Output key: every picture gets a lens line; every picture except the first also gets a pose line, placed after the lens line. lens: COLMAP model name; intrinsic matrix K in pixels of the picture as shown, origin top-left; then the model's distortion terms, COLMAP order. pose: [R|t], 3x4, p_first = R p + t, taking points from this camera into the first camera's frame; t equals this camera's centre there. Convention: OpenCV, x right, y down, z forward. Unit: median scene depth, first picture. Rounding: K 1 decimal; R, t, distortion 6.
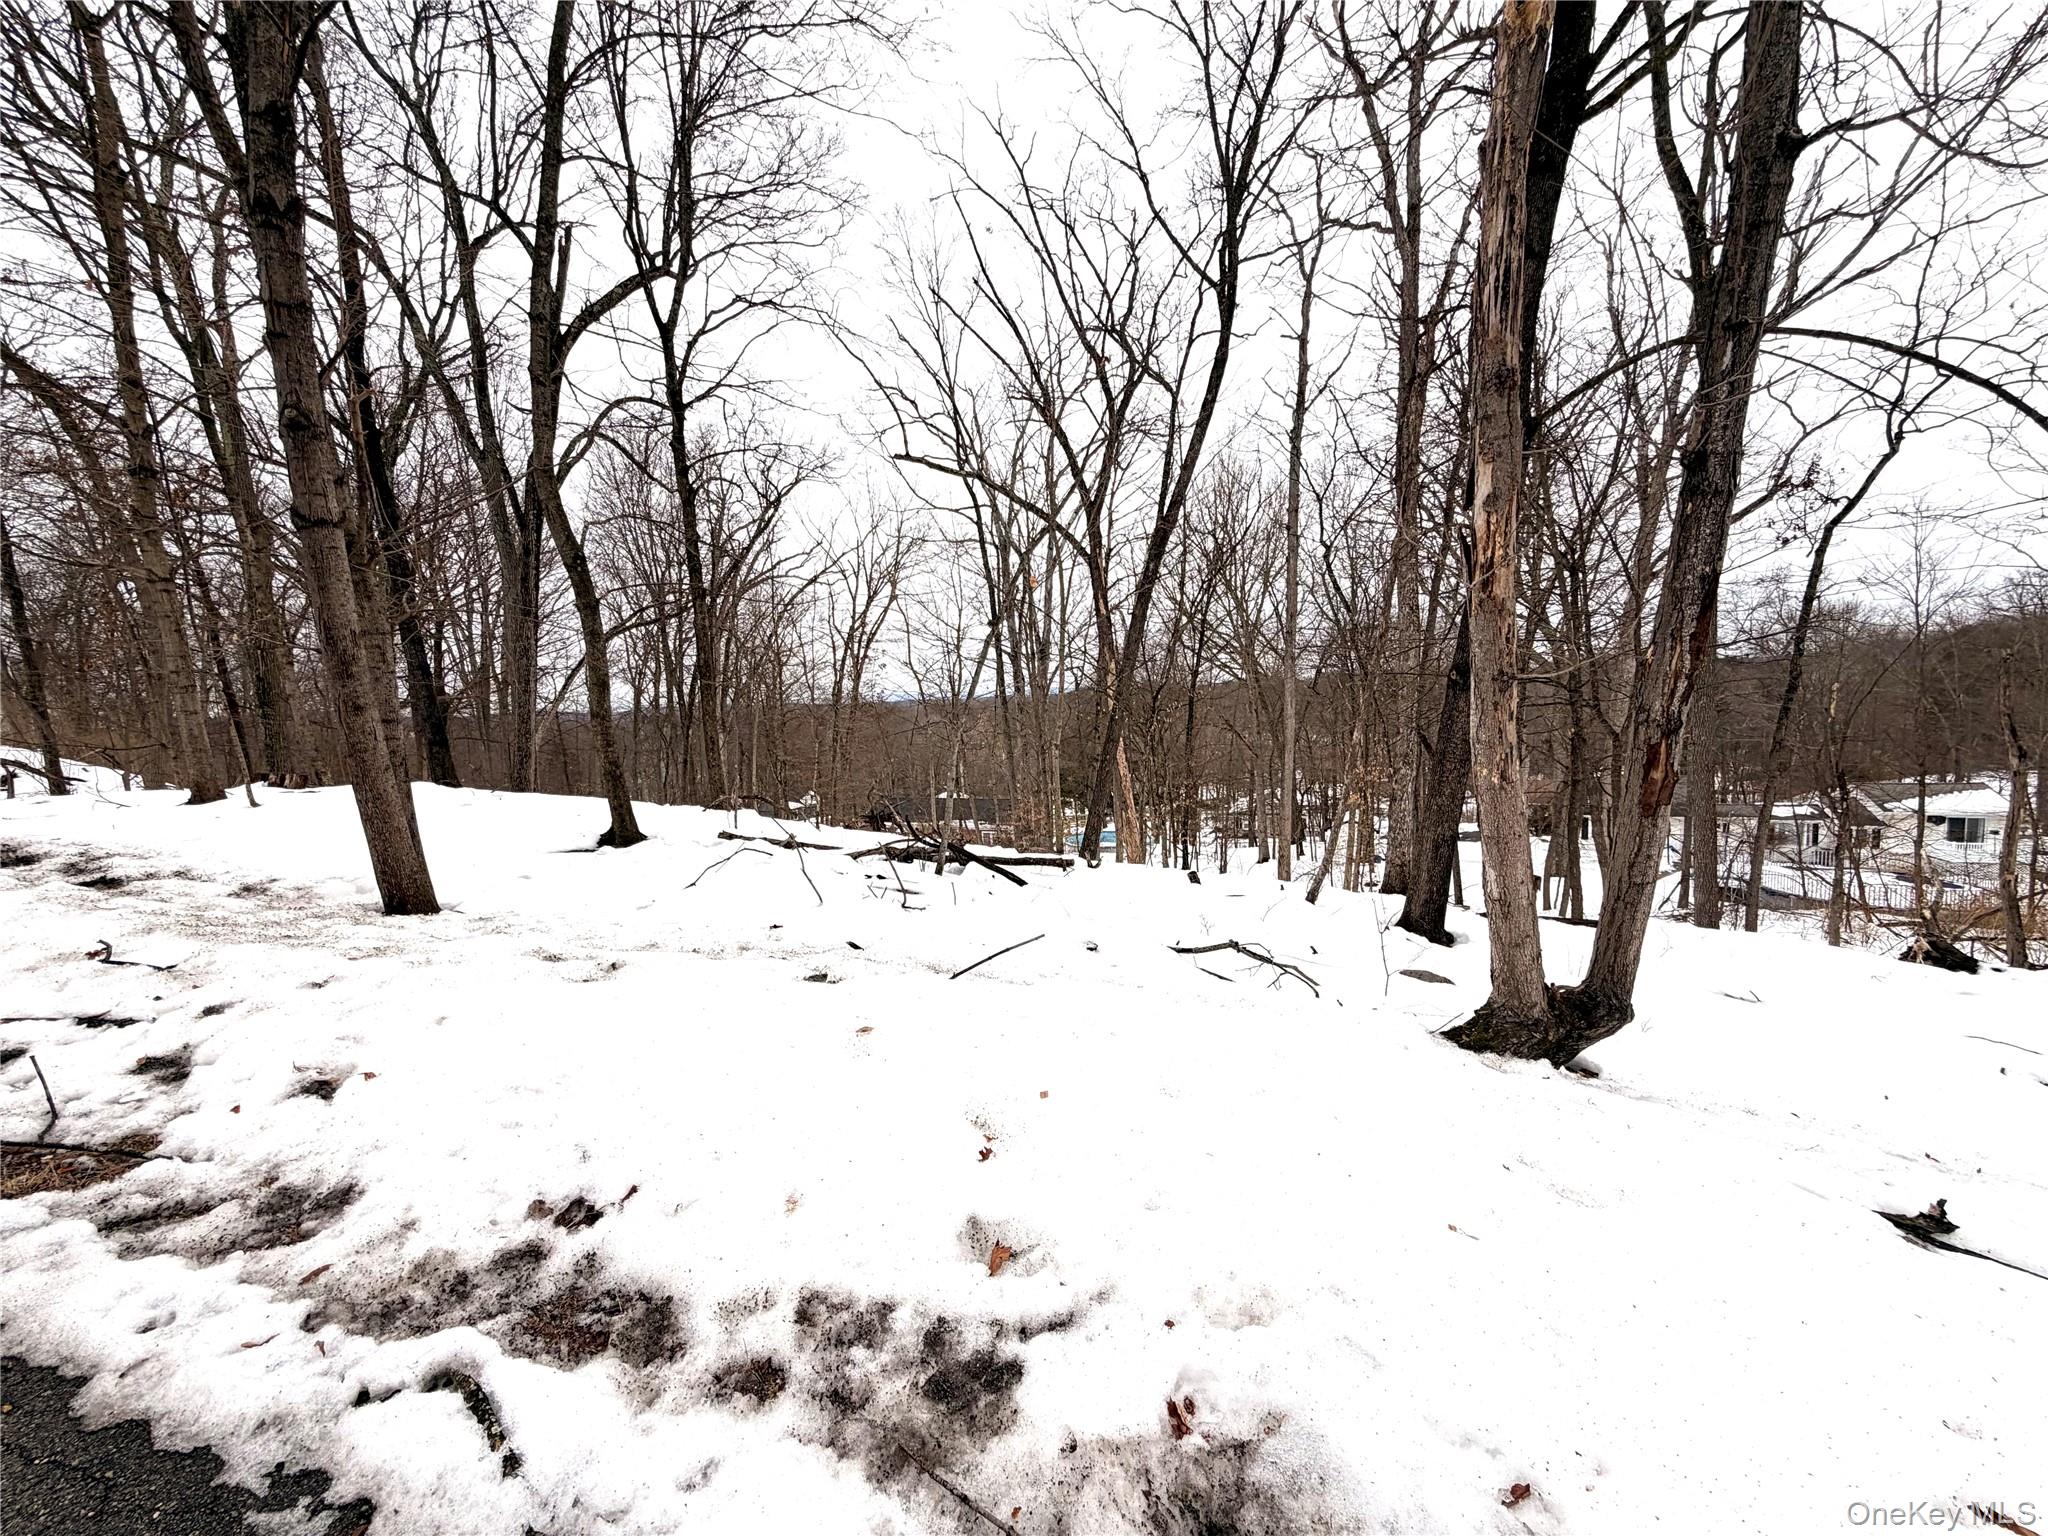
lens RADIAL K [[811.6, 0, 1023.2], [0, 811.6, 770.4], [0, 0, 1]] dist [-0.000824, 0.000709]
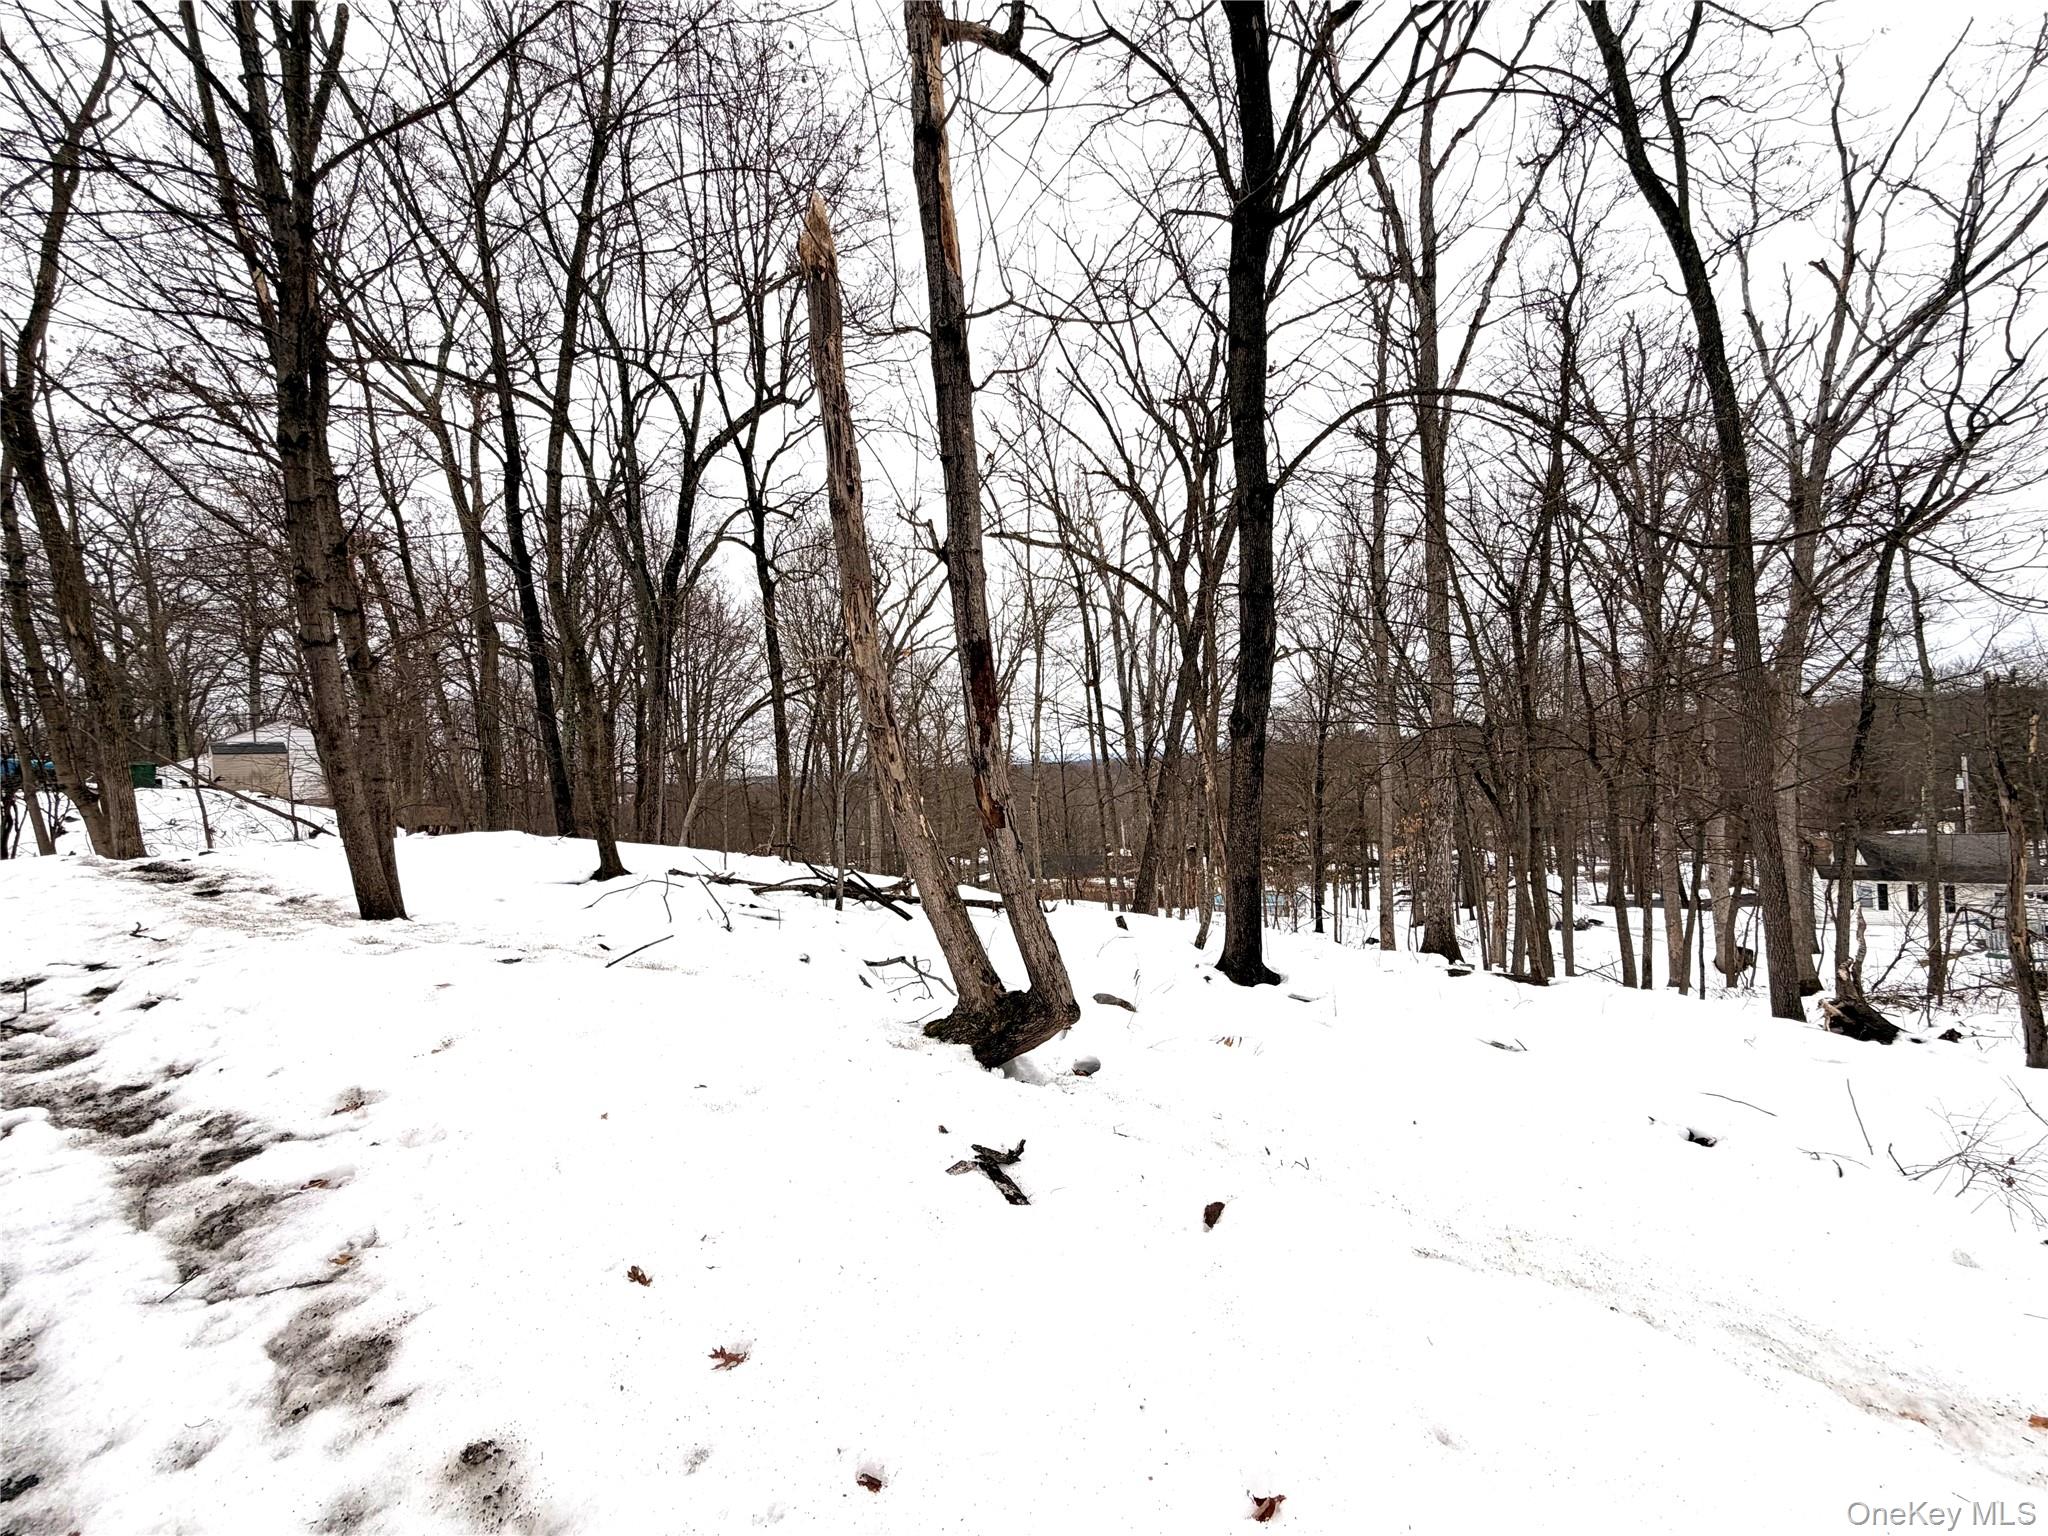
lens RADIAL K [[811.6, 0, 1023.2], [0, 811.6, 770.4], [0, 0, 1]] dist [-0.000824, 0.000709]
pose [[0.974473, -0.017184, -0.223847, 0.420457], [0.001032, 0.997399, -0.072076, 0.016715], [0.224503, 0.070005, 0.971956, -0.071683]]
